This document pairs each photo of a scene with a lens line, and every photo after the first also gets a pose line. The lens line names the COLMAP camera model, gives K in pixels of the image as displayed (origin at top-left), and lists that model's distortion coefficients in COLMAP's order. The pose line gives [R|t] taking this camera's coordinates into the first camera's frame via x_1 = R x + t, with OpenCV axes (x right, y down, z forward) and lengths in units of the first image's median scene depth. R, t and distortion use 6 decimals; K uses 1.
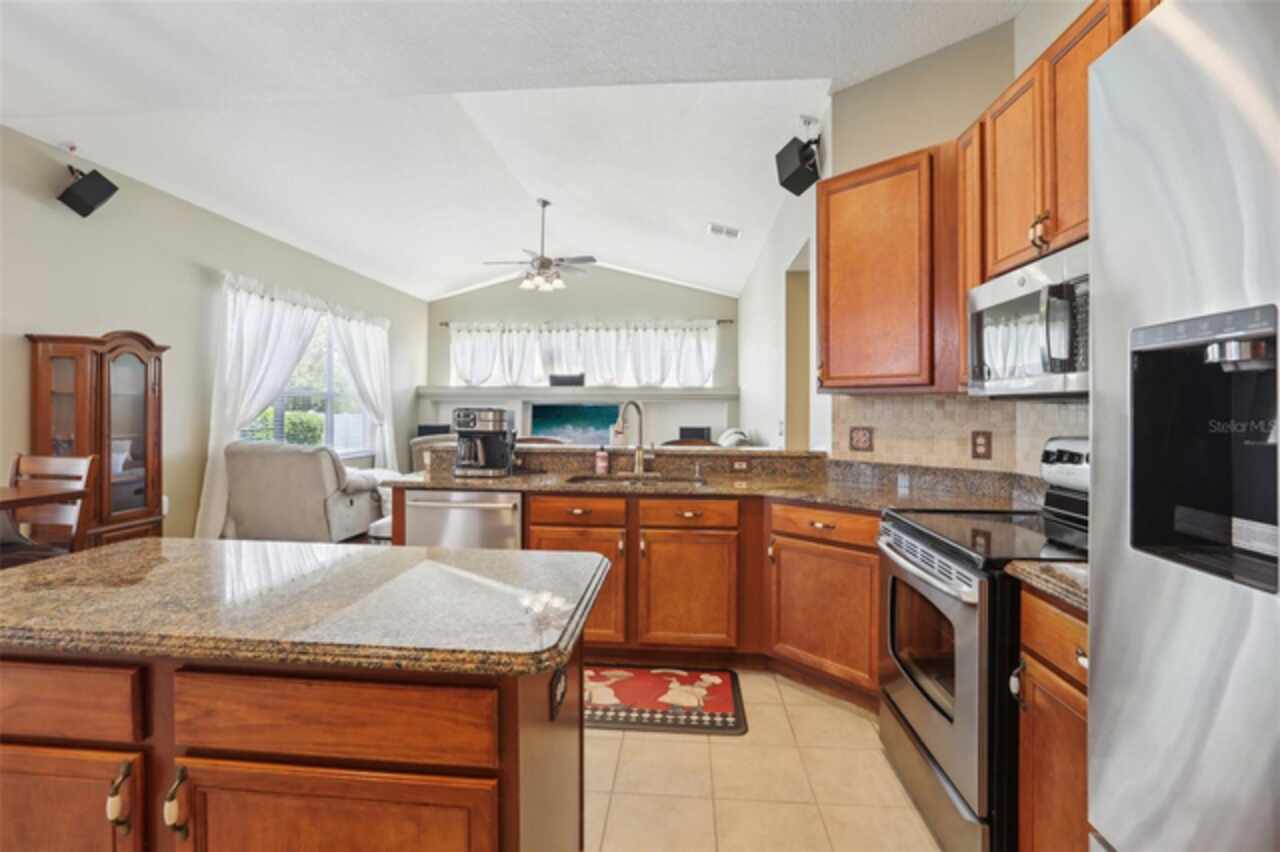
lens RADIAL K [[594.5, 0, 636.7], [0, 594.5, 409.1], [0, 0, 1]] dist [-0.050057, 0.019750]
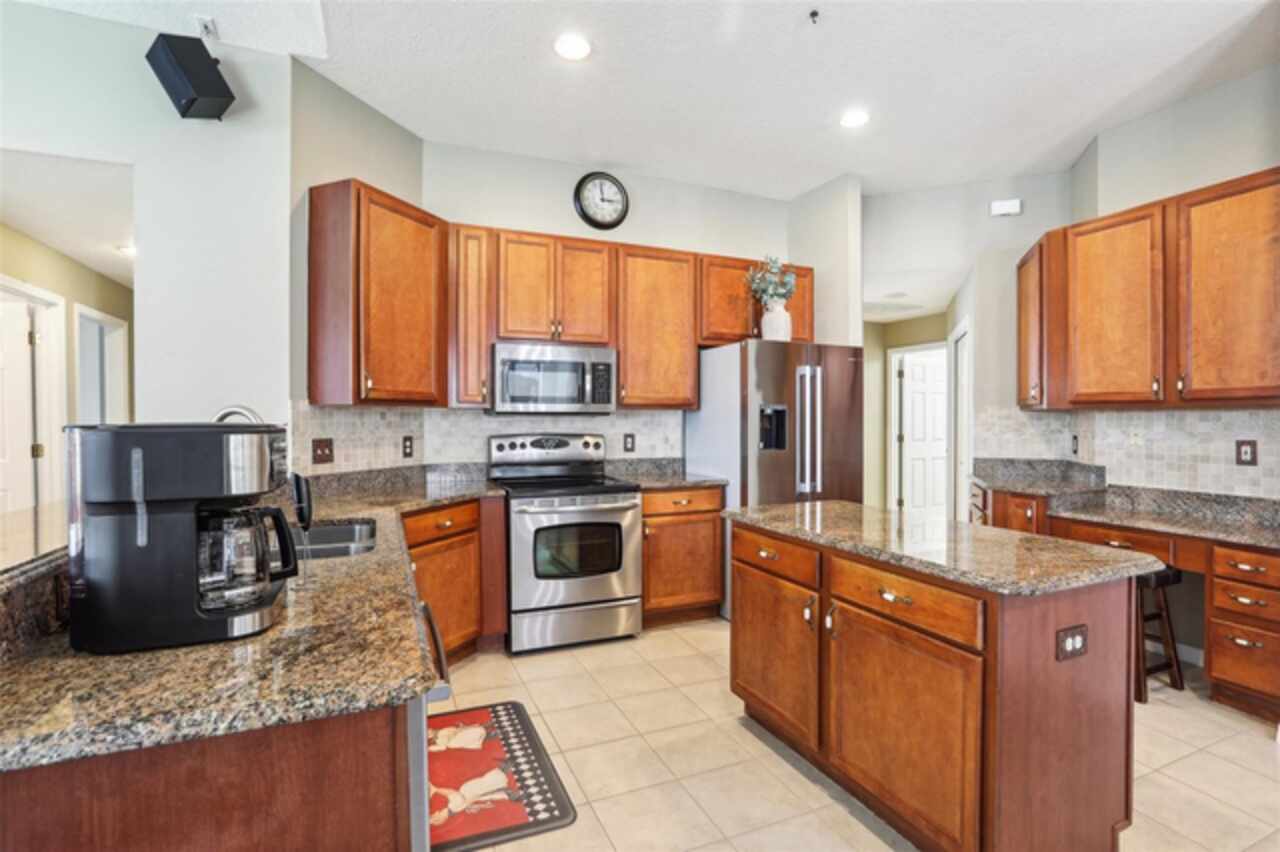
lens RADIAL K [[605.1, 0, 644.2], [0, 605.1, 419.6], [0, 0, 1]] dist [-0.057800, 0.023224]
pose [[-0.476305, -0.008379, 0.879240, -0.514092], [-0.004397, 0.999965, 0.007147, -0.007075], [-0.879269, -0.000462, -0.476325, 0.713870]]
